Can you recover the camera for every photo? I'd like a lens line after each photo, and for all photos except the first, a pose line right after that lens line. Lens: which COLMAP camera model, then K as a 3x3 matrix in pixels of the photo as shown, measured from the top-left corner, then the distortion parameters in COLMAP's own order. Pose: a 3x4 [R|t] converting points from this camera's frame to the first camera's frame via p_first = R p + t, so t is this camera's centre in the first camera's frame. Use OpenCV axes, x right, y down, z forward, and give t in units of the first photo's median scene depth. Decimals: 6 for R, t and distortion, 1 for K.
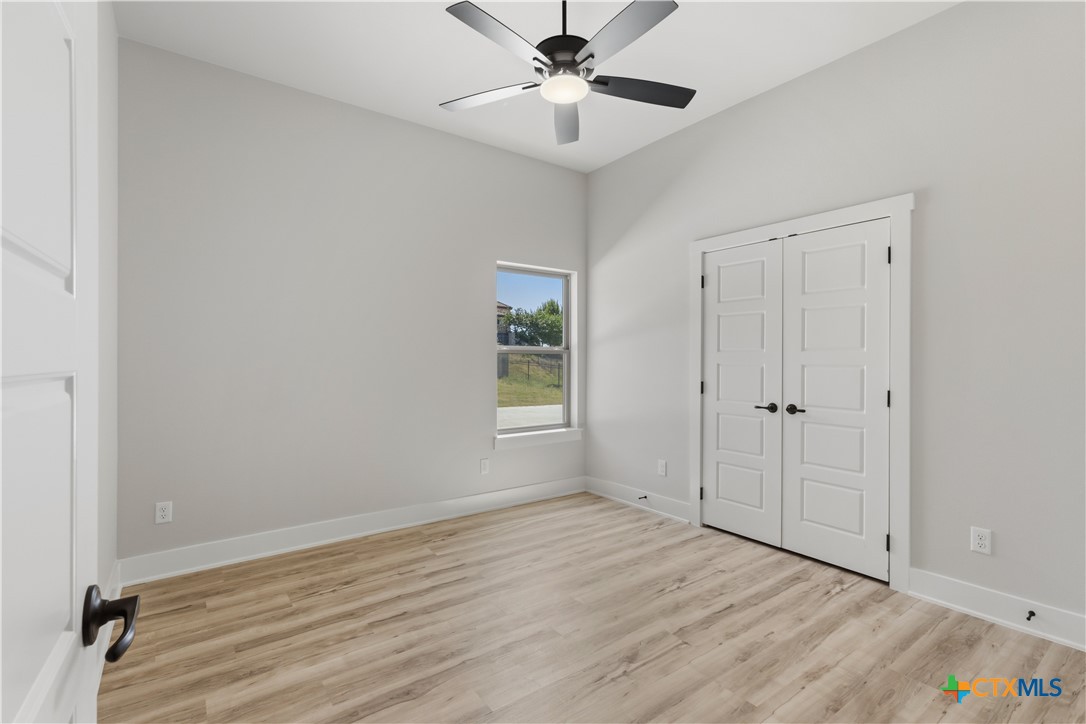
lens RADIAL K [[508.5, 0, 545.6], [0, 508.5, 356.8], [0, 0, 1]] dist [0.004635, -0.000373]
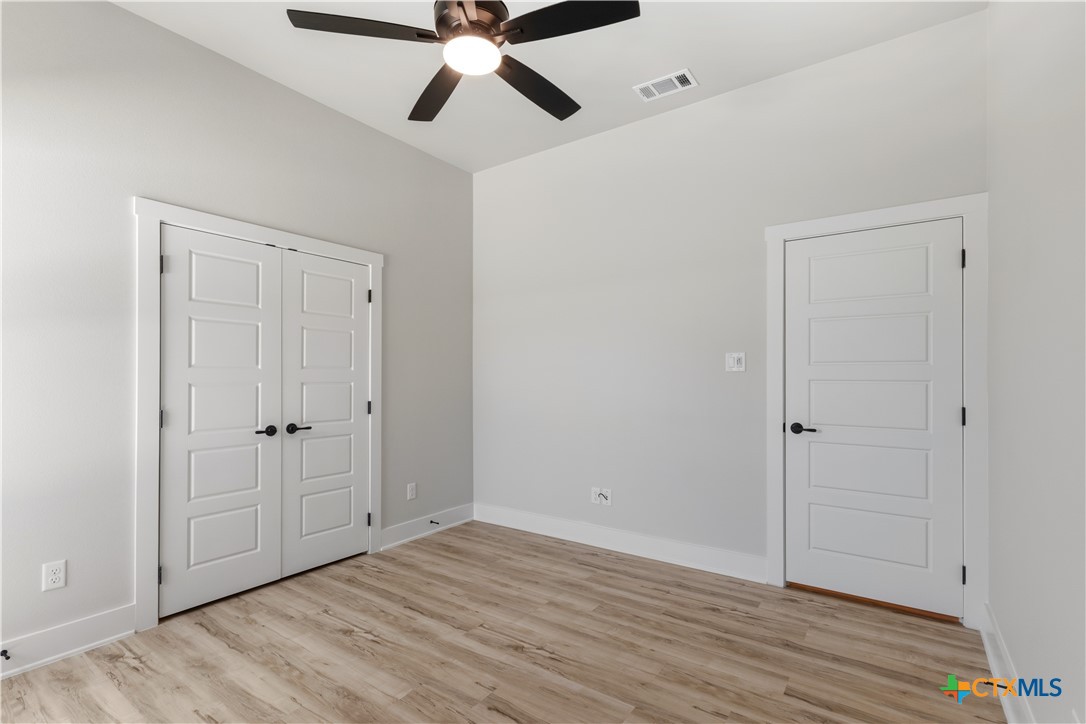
lens RADIAL K [[508.5, 0, 545.6], [0, 508.5, 372.2], [0, 0, 1]] dist [0.004635, -0.000373]
pose [[-0.318929, 0.007923, 0.947746, -0.655595], [0.001972, 0.999968, -0.007695, 0.004849], [-0.947777, -0.000585, -0.318934, 0.944603]]
